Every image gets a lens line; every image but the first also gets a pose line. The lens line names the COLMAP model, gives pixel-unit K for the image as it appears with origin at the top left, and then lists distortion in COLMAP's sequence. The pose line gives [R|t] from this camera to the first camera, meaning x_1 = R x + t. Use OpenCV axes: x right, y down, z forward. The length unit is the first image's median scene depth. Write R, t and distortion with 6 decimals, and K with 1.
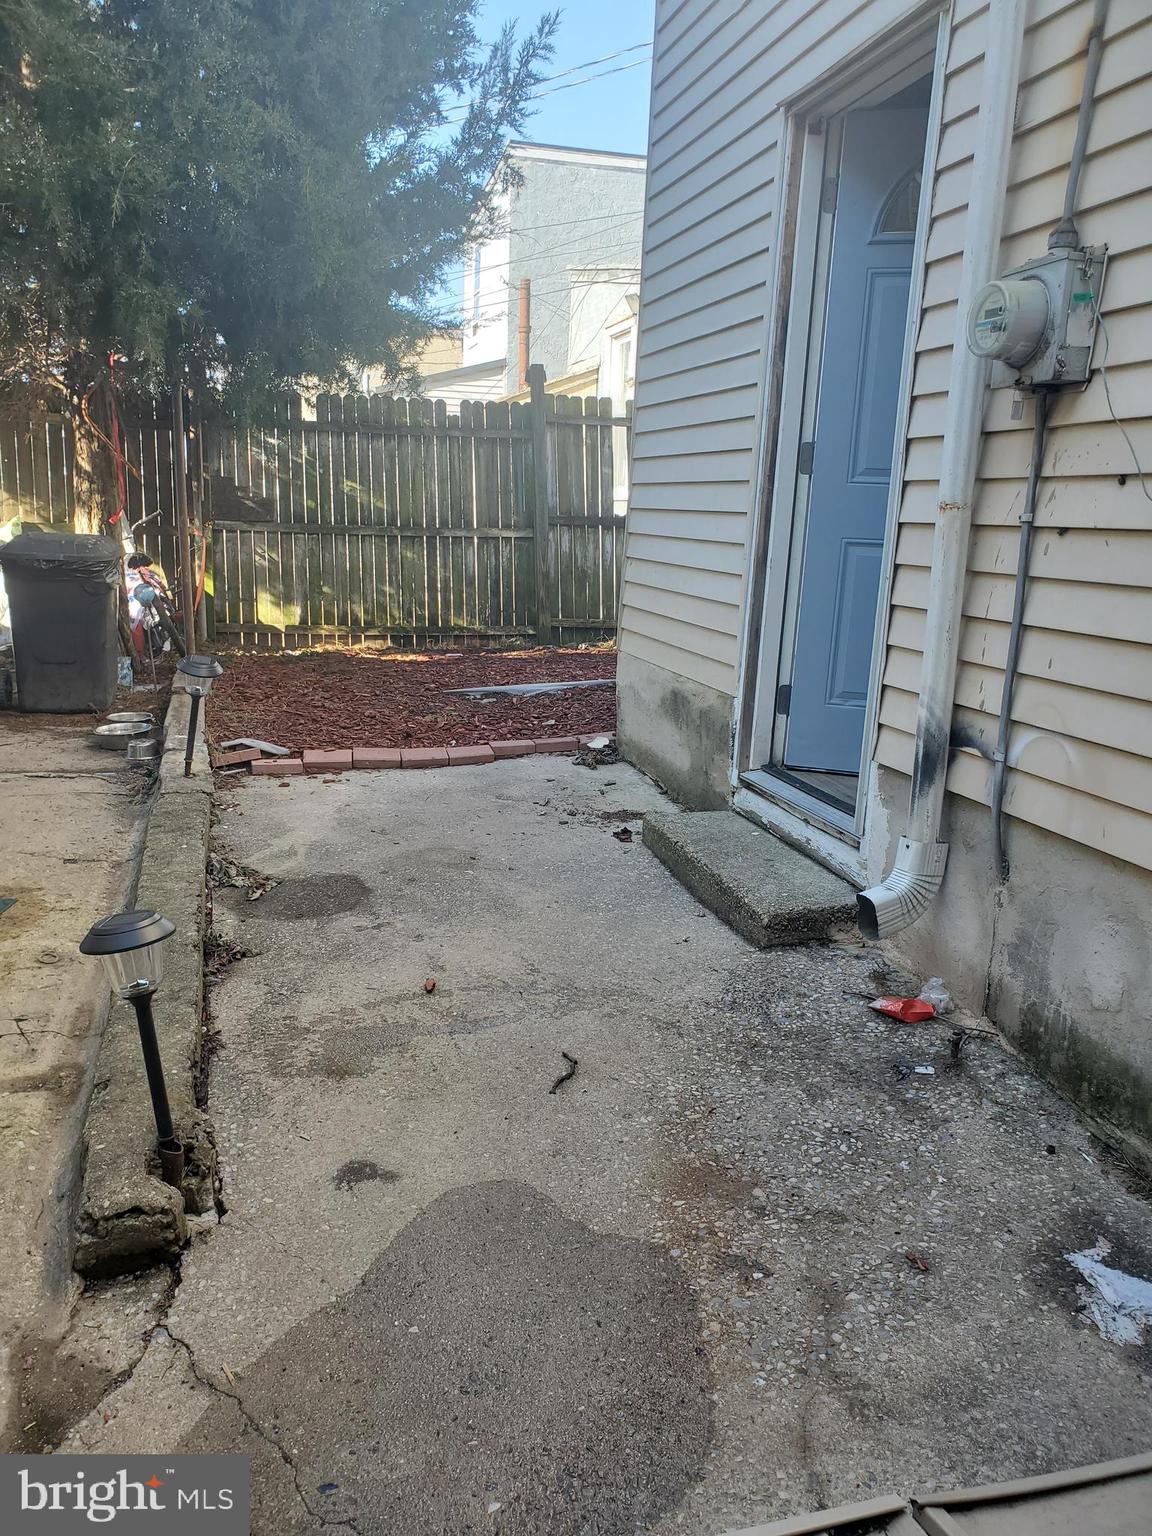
lens RADIAL K [[1174.5, 0, 578.0], [0, 1174.5, 771.3], [0, 0, 1]] dist [0.018814, -0.009537]
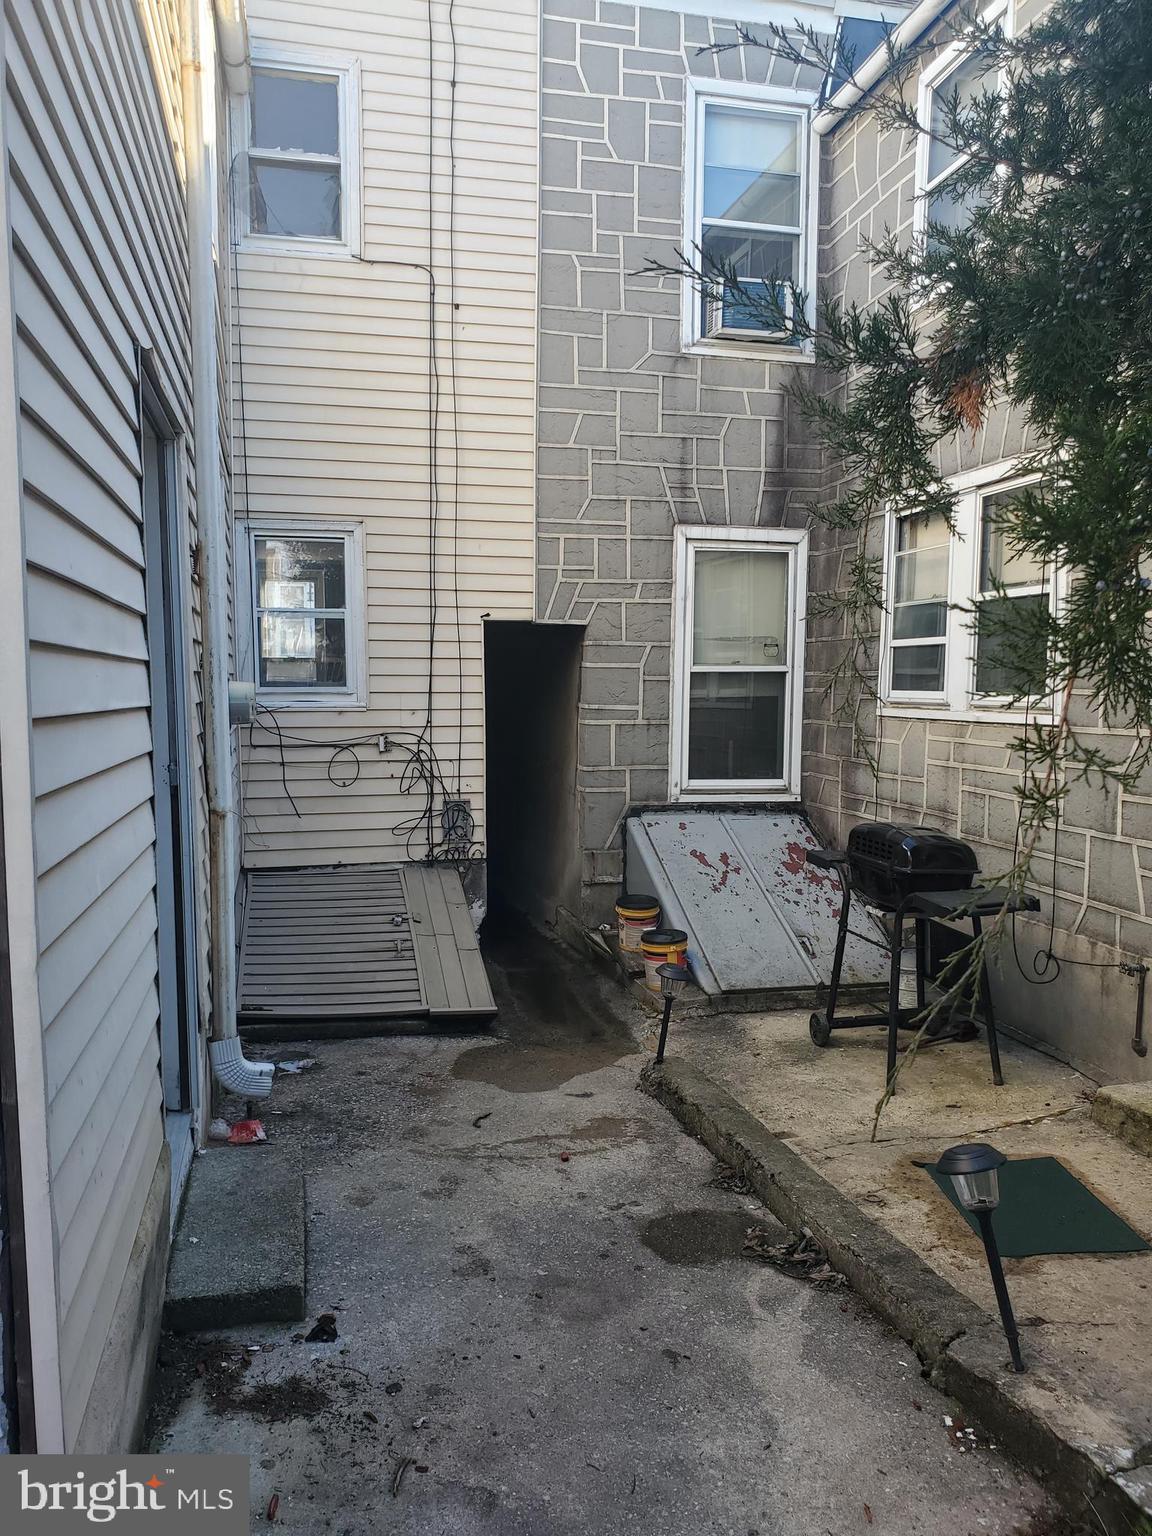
lens RADIAL K [[1174.5, 0, 571.9], [0, 1174.5, 768.1], [0, 0, 1]] dist [0.018814, -0.009537]
pose [[-0.997870, -0.048847, 0.043231, -0.176558], [-0.034588, 0.958133, 0.284228, -0.679915], [-0.055305, 0.282128, -0.957782, 2.273241]]
